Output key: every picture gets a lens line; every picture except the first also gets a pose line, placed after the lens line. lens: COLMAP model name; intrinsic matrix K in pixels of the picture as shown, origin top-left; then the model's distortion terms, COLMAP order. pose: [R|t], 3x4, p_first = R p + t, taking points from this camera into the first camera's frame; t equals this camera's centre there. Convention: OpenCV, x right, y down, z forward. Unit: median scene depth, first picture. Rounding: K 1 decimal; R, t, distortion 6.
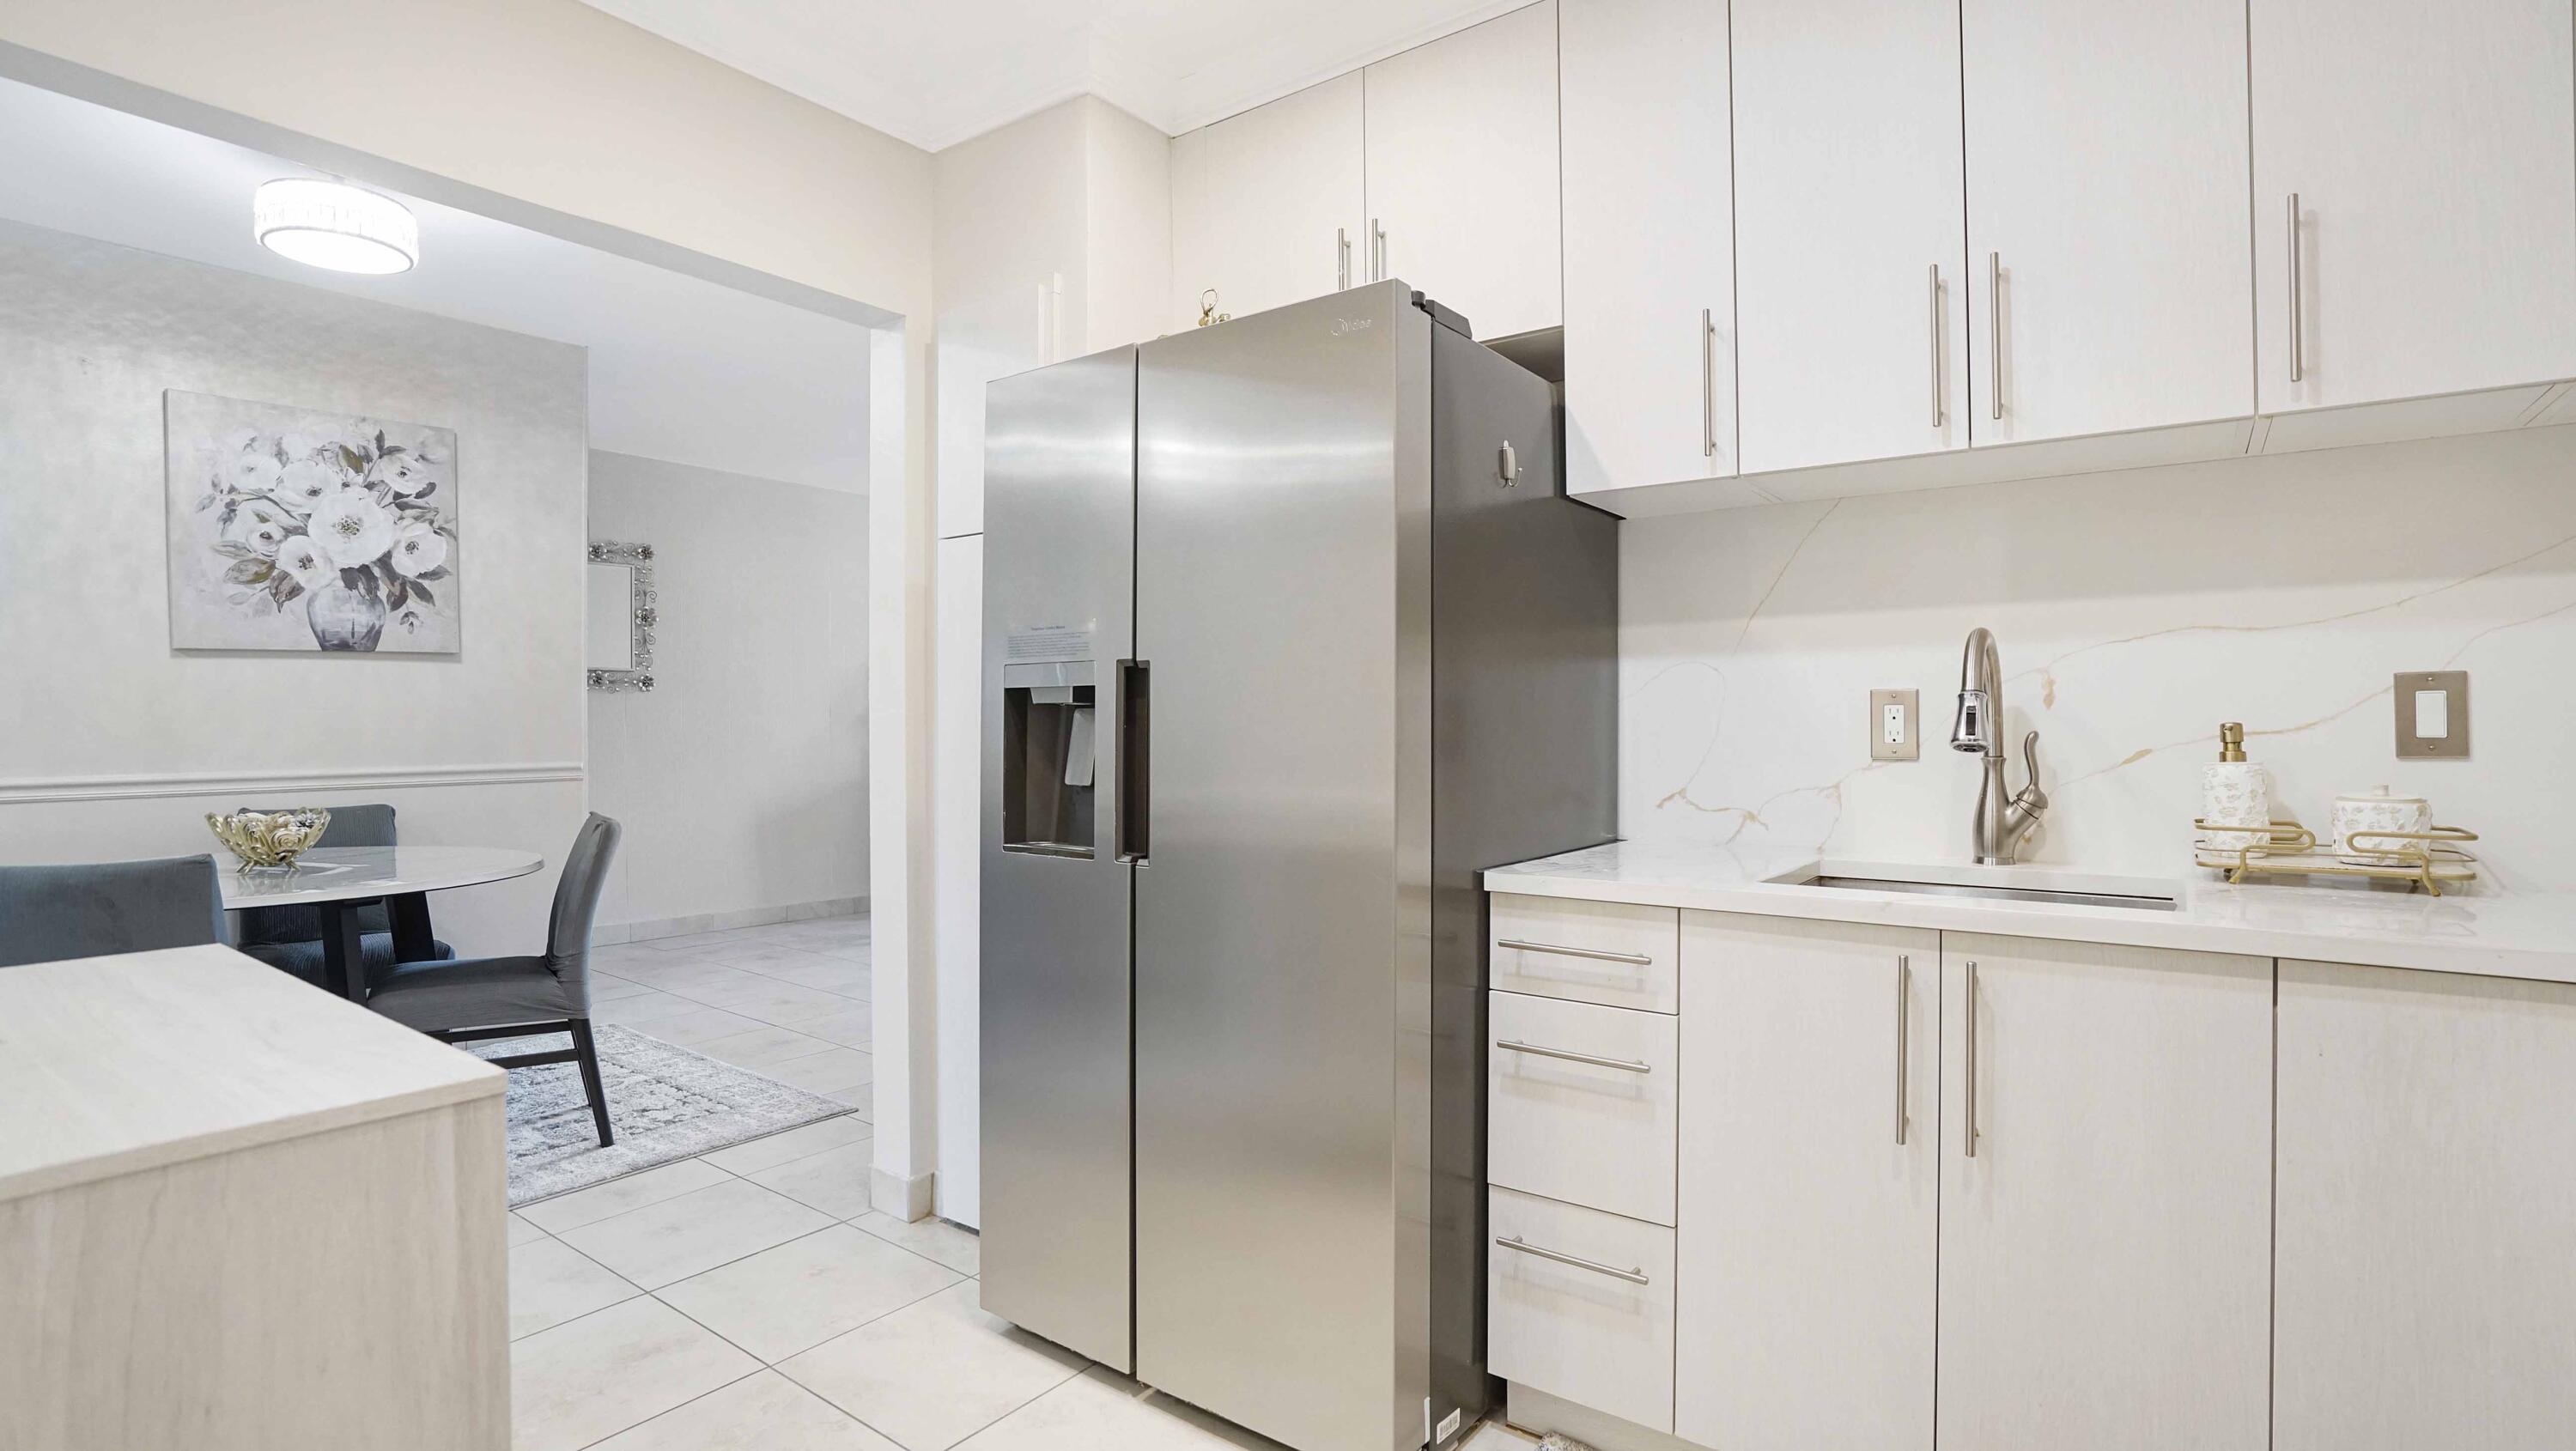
lens RADIAL K [[1171.0, 0, 1288.5], [0, 1171.0, 728.8], [0, 0, 1]] dist [-0.025975, 0.005610]
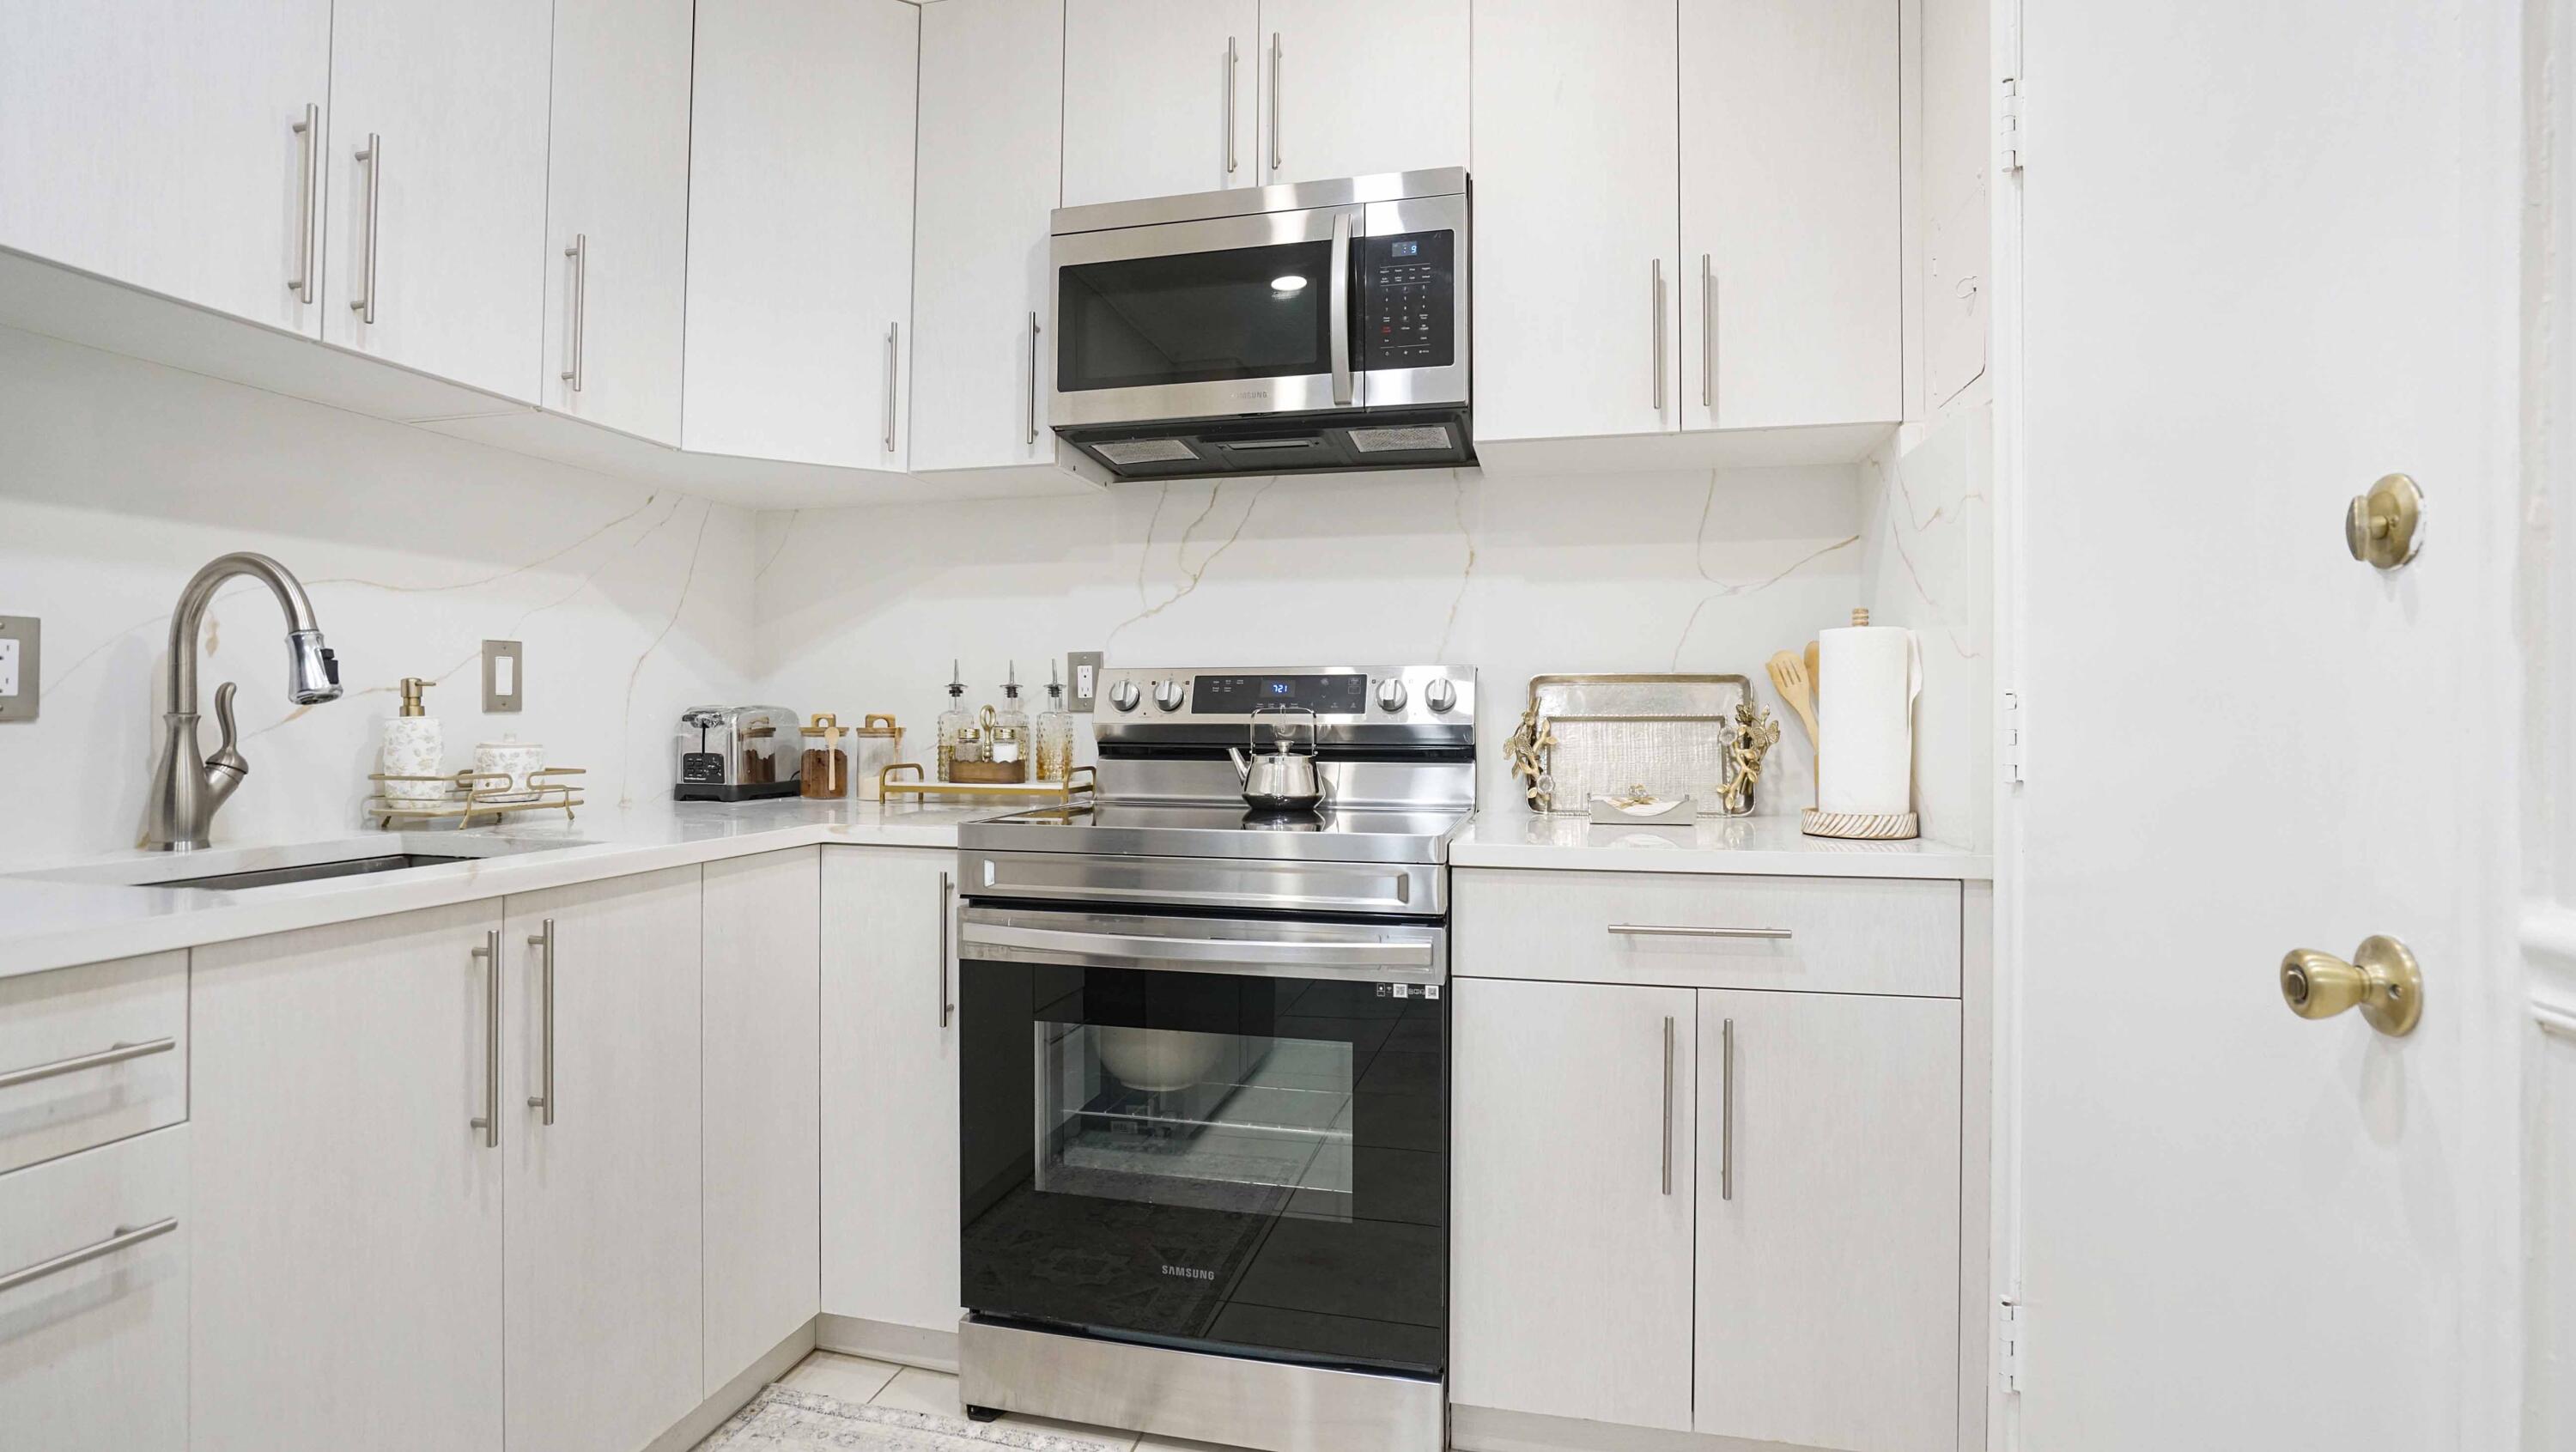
lens RADIAL K [[1163.1, 0, 1281.4], [0, 1163.1, 702.9], [0, 0, 1]] dist [-0.035282, 0.008331]
pose [[-0.359487, 0.011371, 0.933081, -0.425839], [0.001844, 0.999932, -0.011475, 0.031114], [-0.933148, -0.002404, -0.359483, 0.657411]]
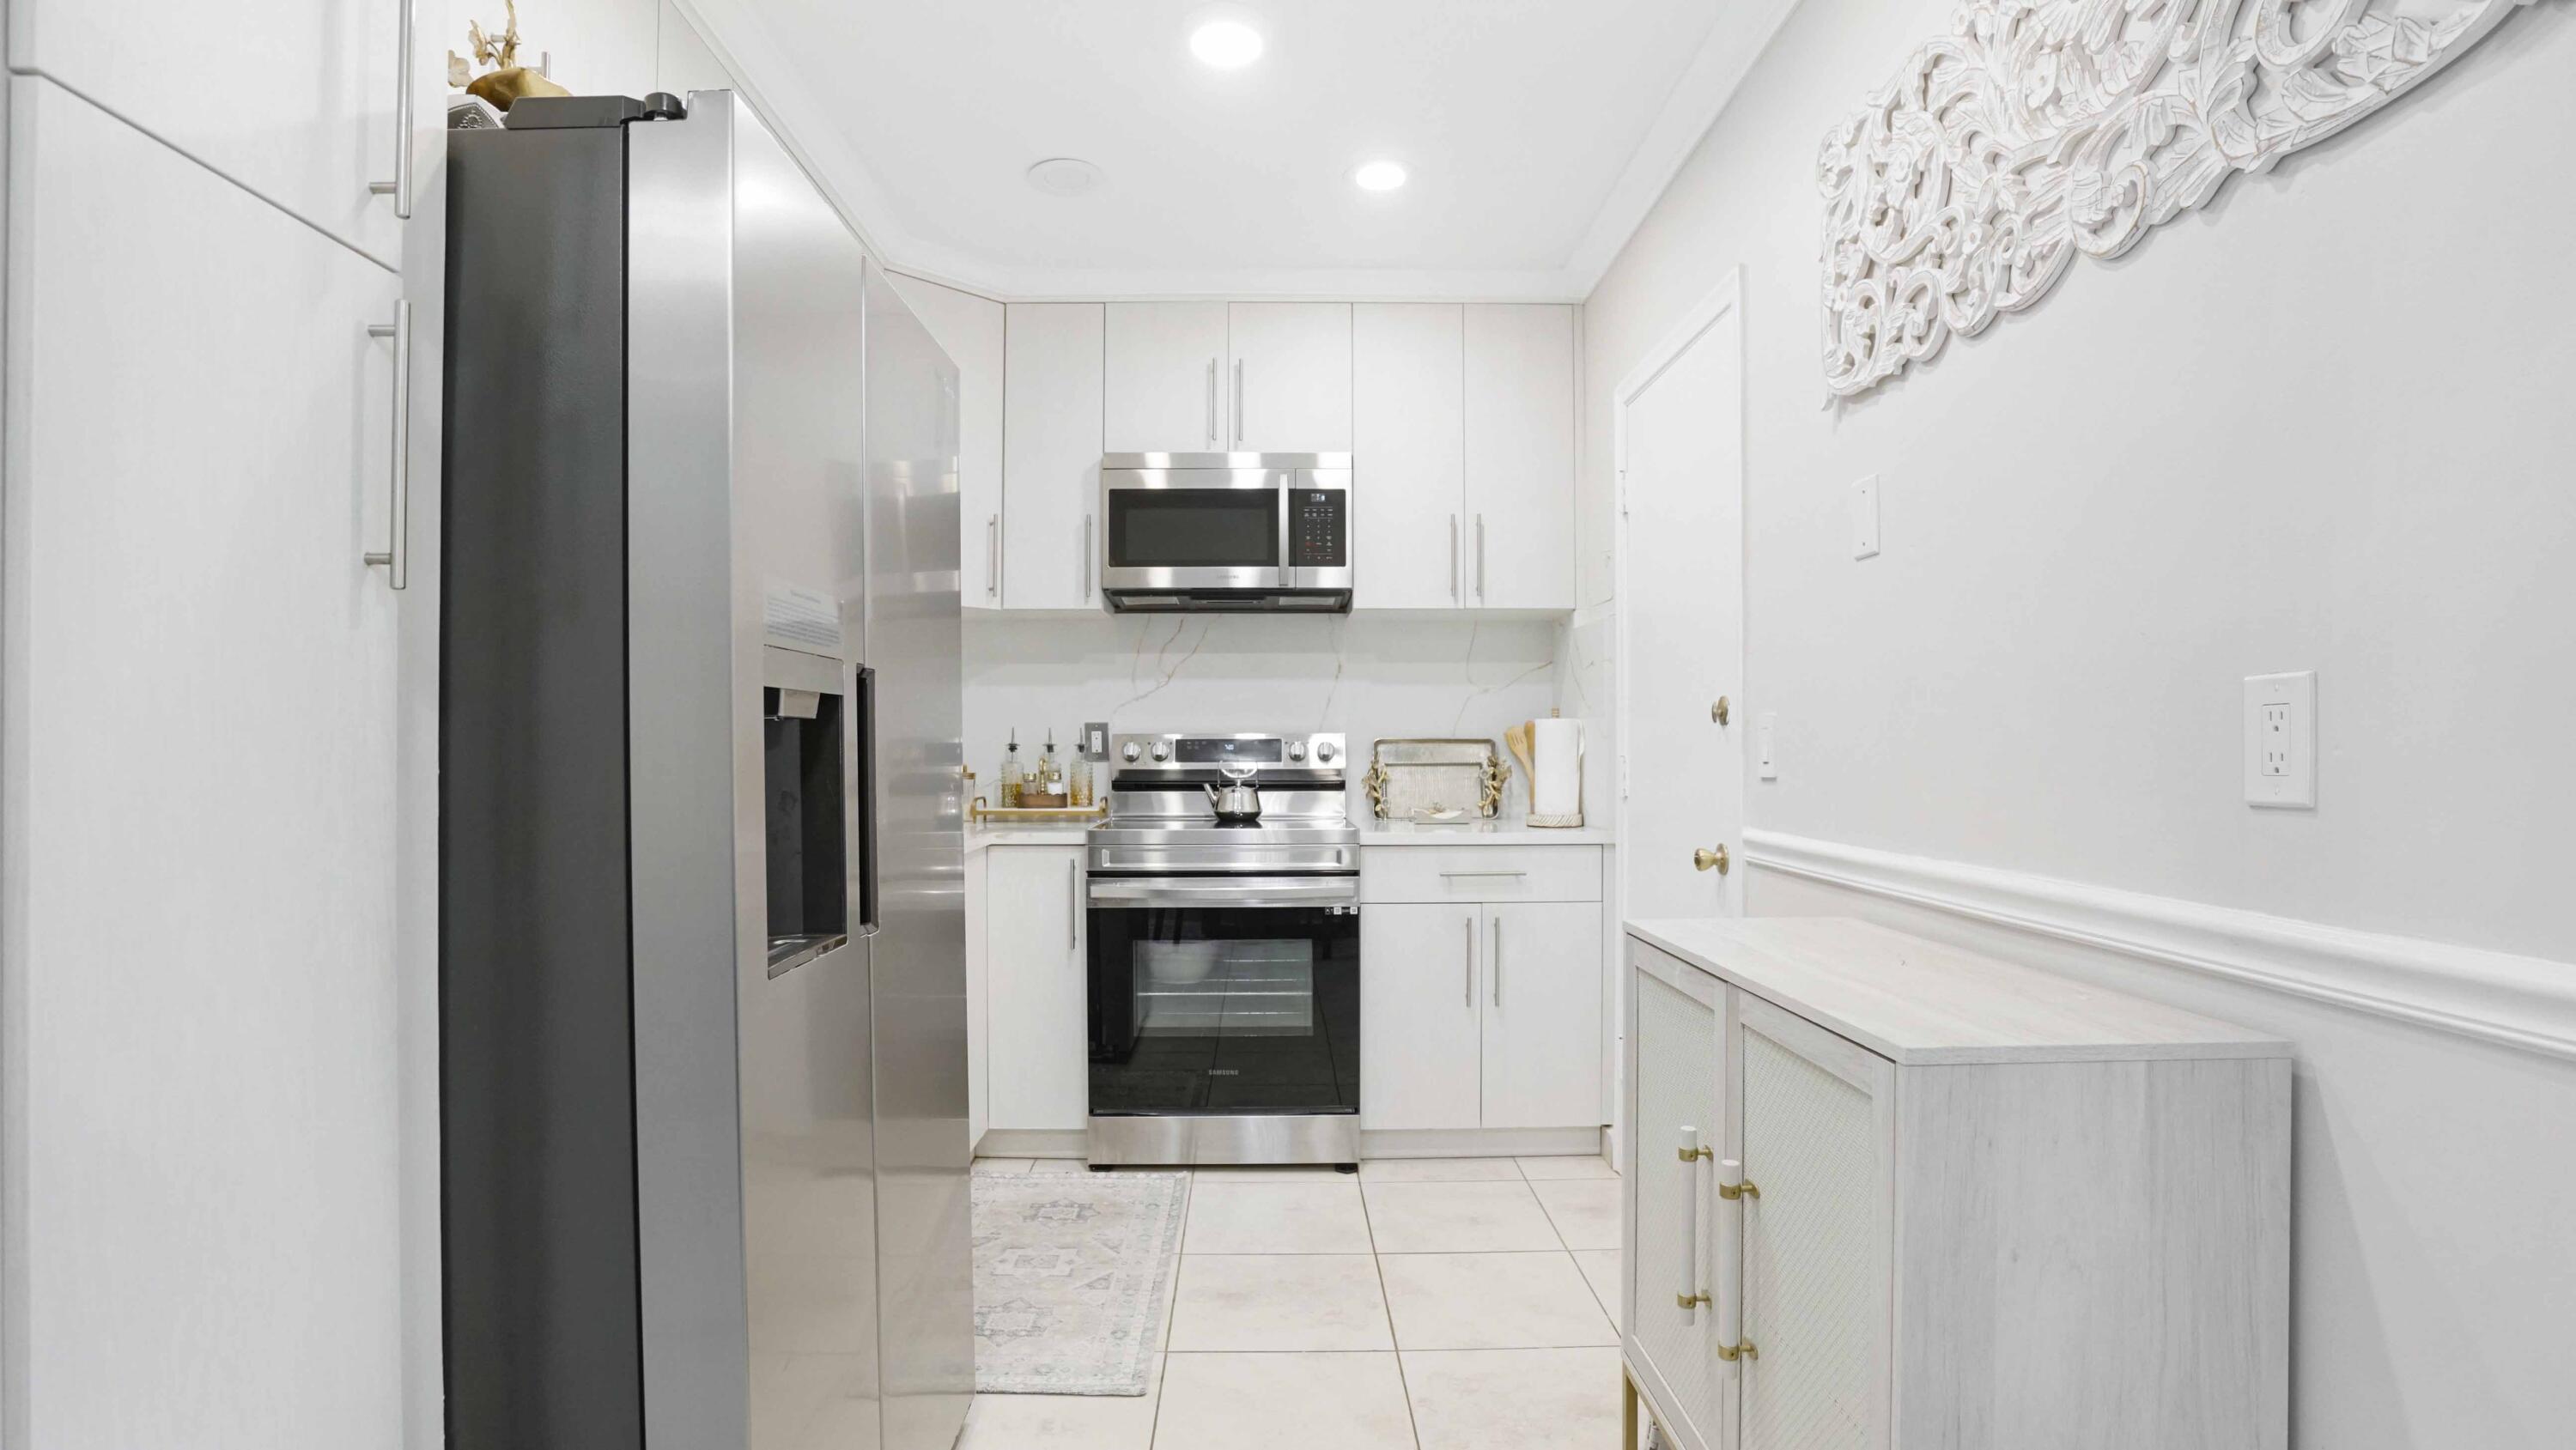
lens RADIAL K [[1170.9, 0, 1309.5], [0, 1170.9, 729.7], [0, 0, 1]] dist [-0.025975, 0.005610]
pose [[-0.605387, 0.010912, 0.795857, -0.892713], [0.003961, 0.999935, -0.010697, -0.000205], [-0.795921, -0.003323, -0.605391, 1.230677]]
